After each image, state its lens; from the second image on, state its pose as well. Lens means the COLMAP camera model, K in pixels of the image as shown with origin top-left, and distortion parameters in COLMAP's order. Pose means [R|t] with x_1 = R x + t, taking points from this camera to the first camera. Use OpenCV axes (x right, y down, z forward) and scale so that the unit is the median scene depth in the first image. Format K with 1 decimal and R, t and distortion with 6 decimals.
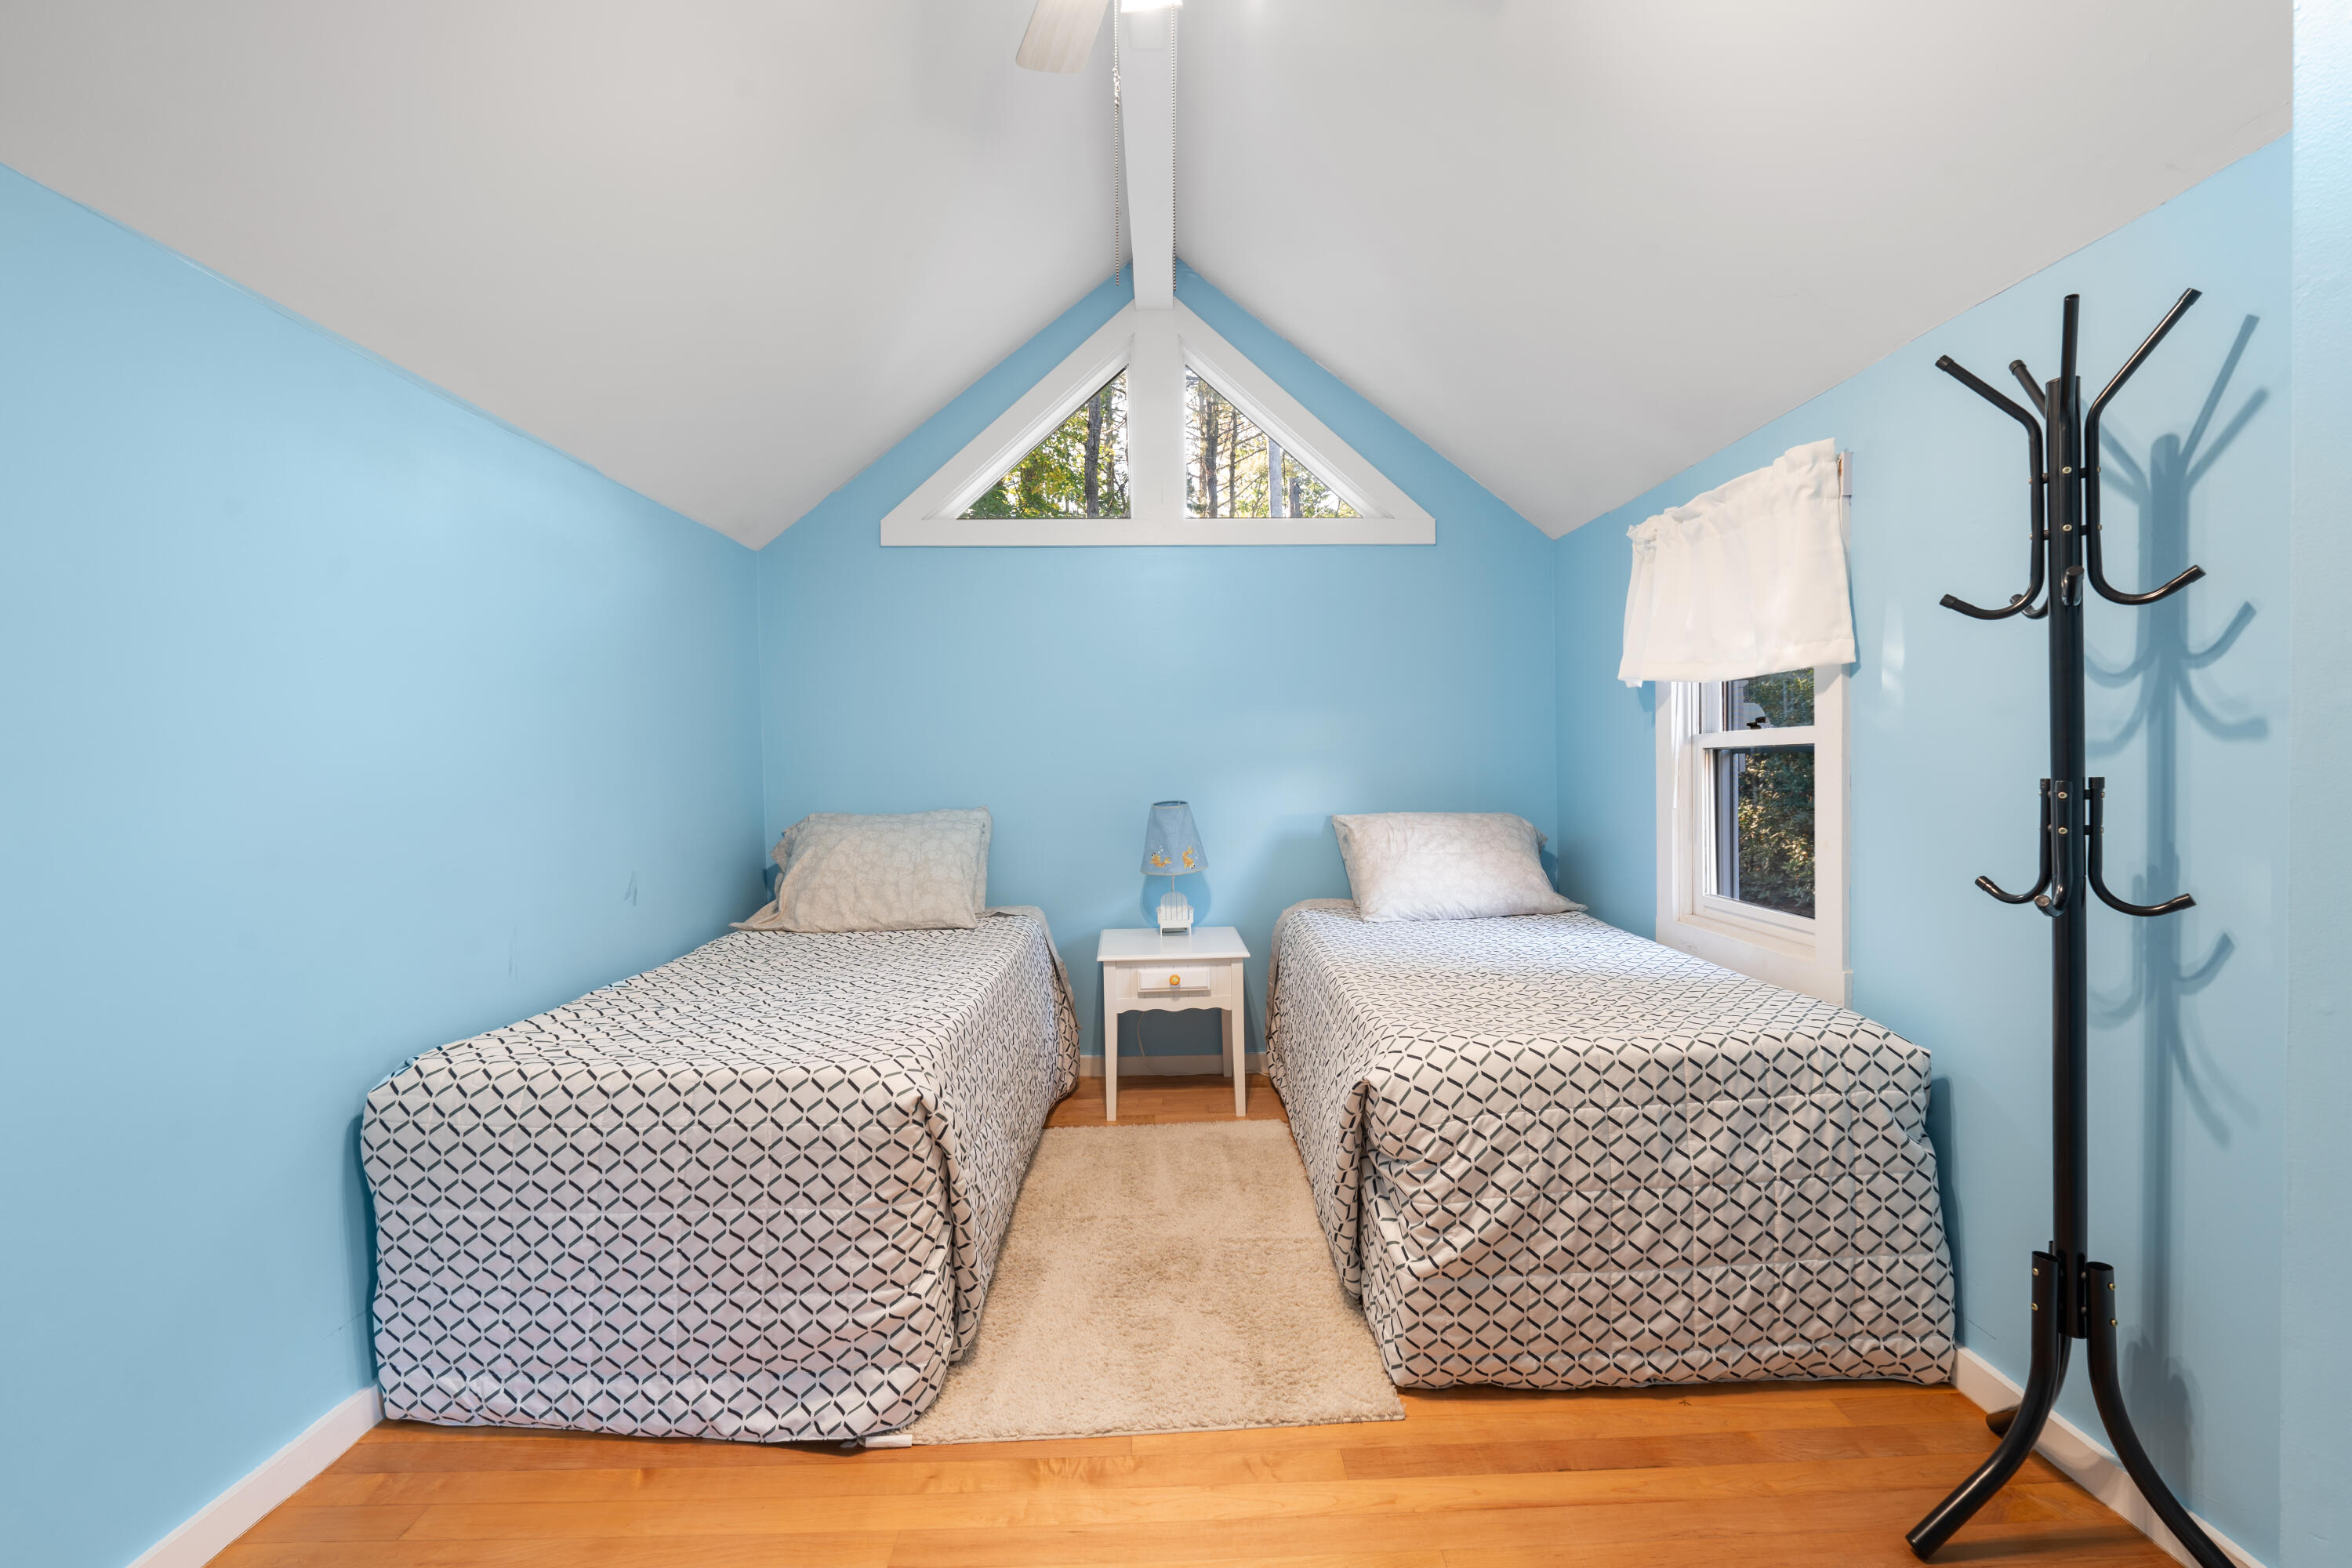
lens RADIAL K [[1037.4, 0, 1186.5], [0, 1037.4, 786.3], [0, 0, 1]] dist [-0.003838, 0.000243]
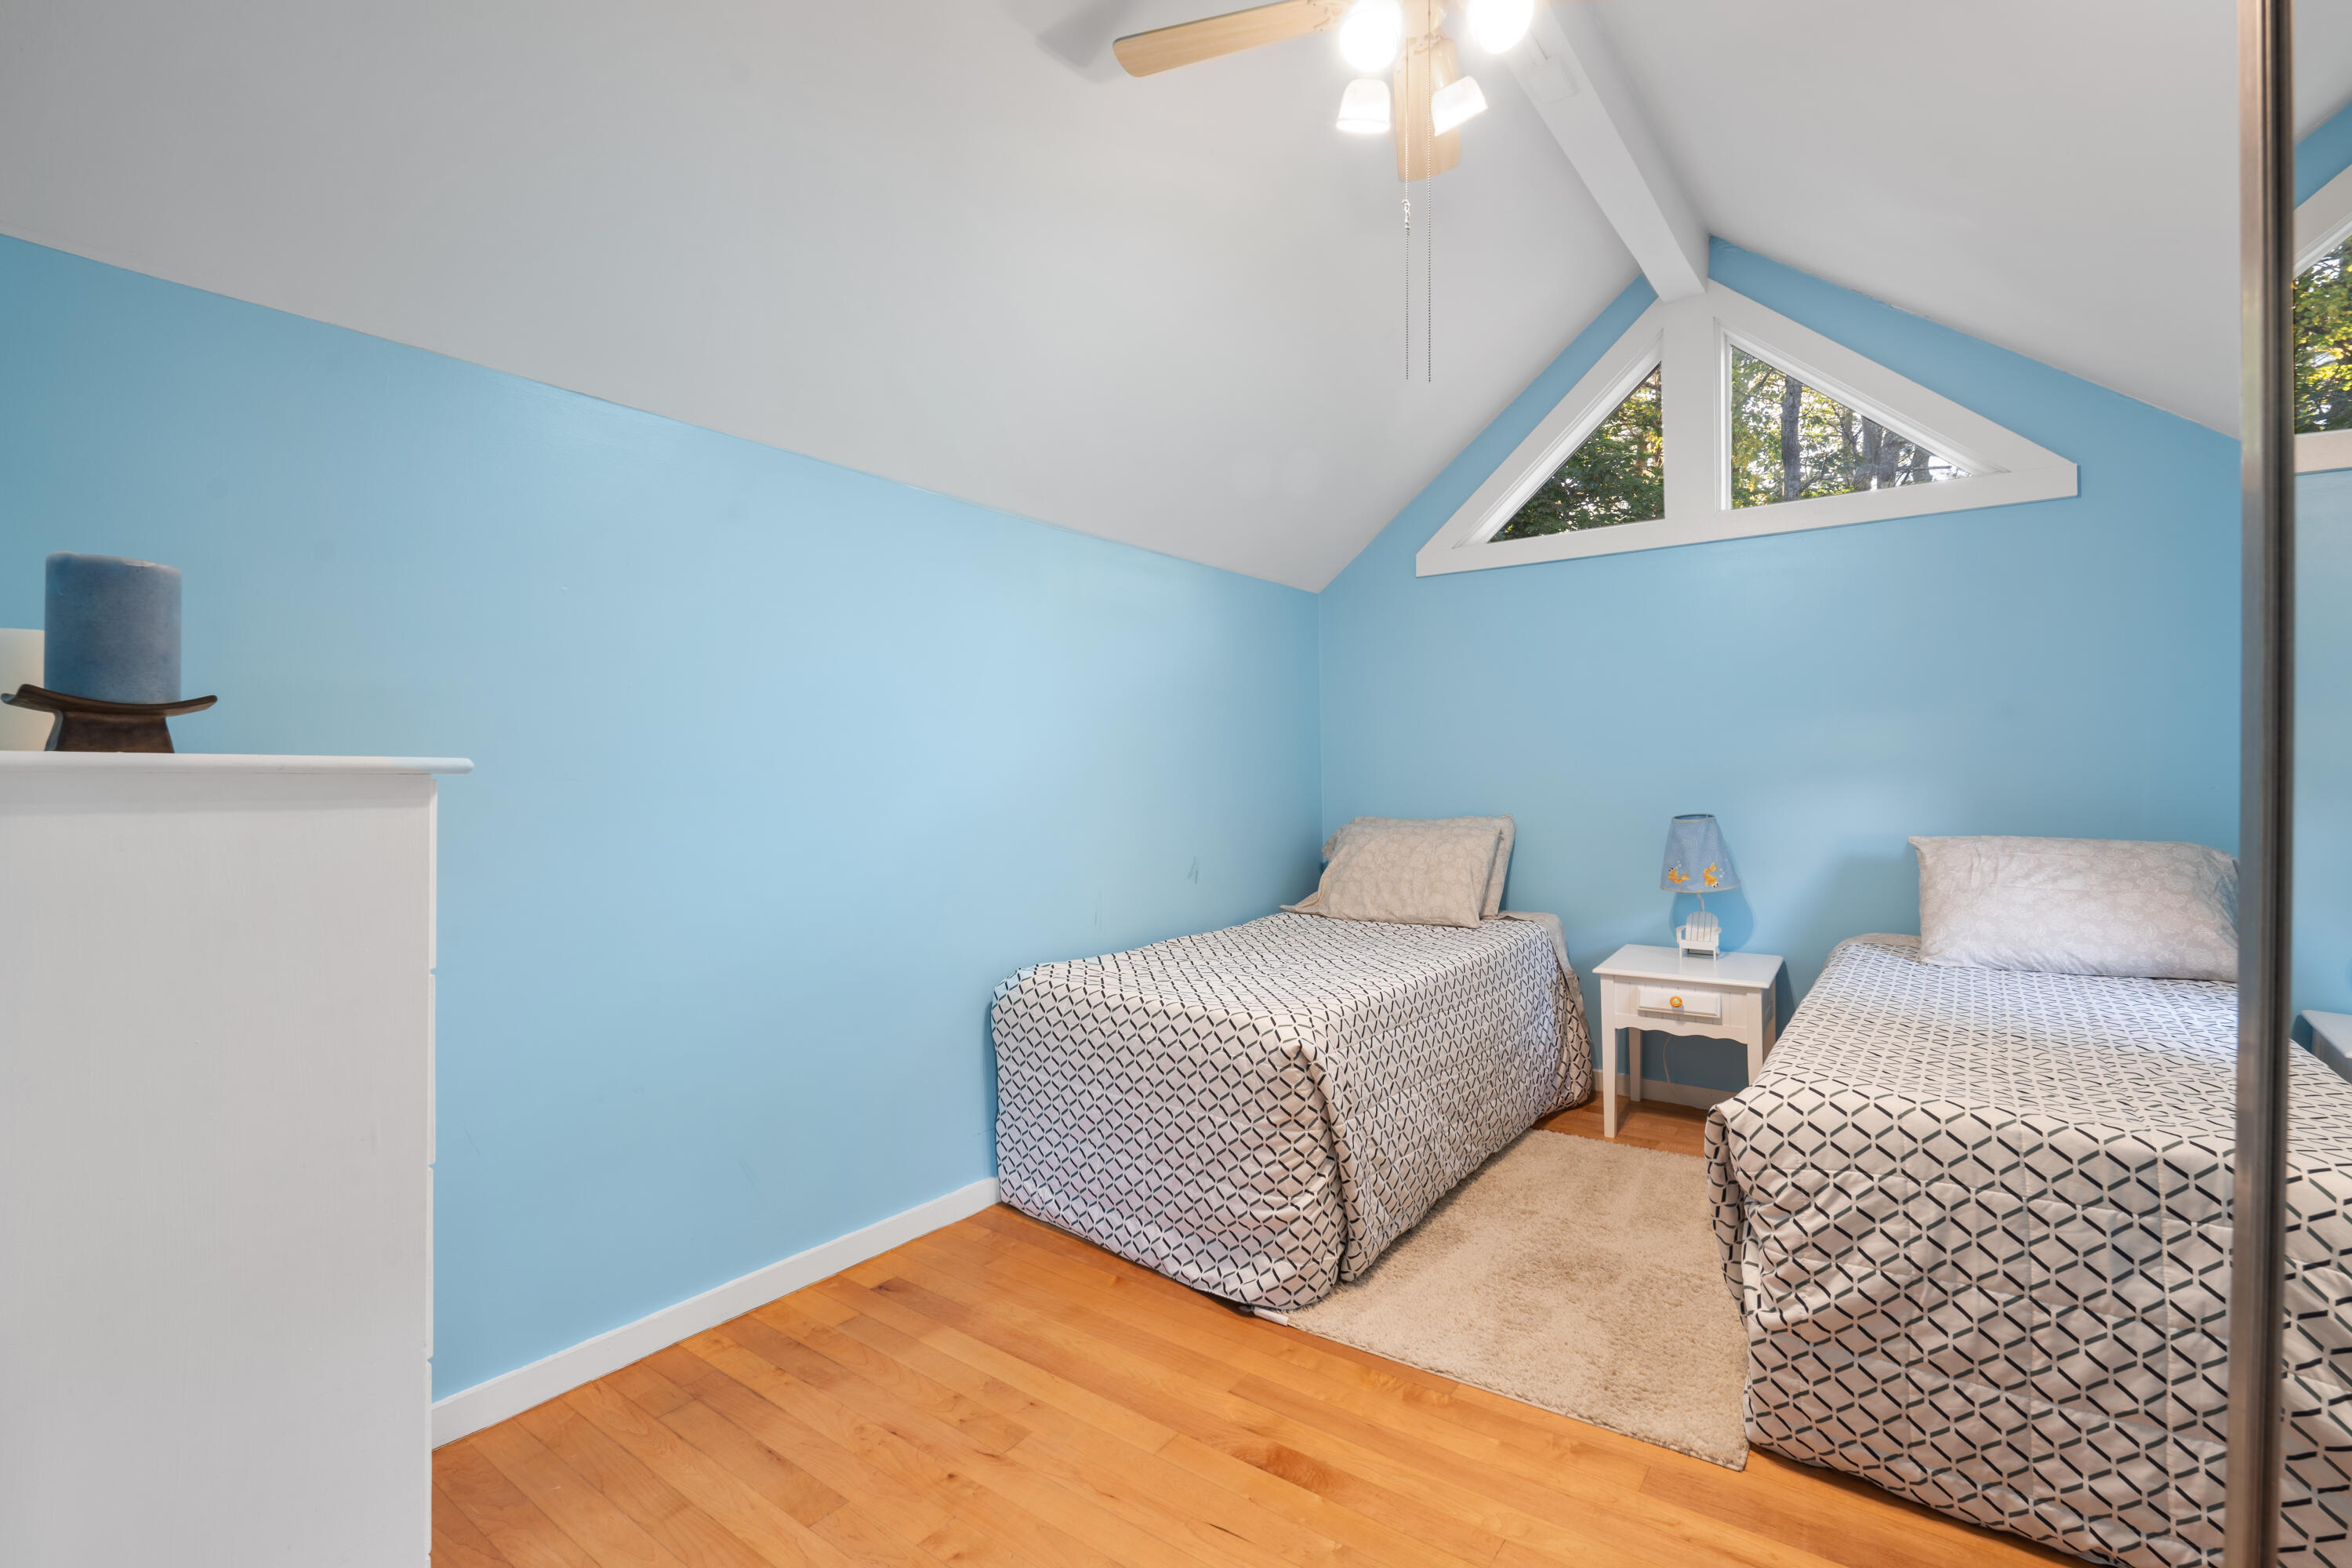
lens RADIAL K [[1054.2, 0, 1172.4], [0, 1054.2, 778.3], [0, 0, 1]] dist [-0.002048, 0.000109]
pose [[0.787454, 0.006030, -0.616344, 0.385904], [-0.013671, 0.999877, -0.007685, -0.008725], [0.616222, 0.014478, 0.787440, -0.087291]]
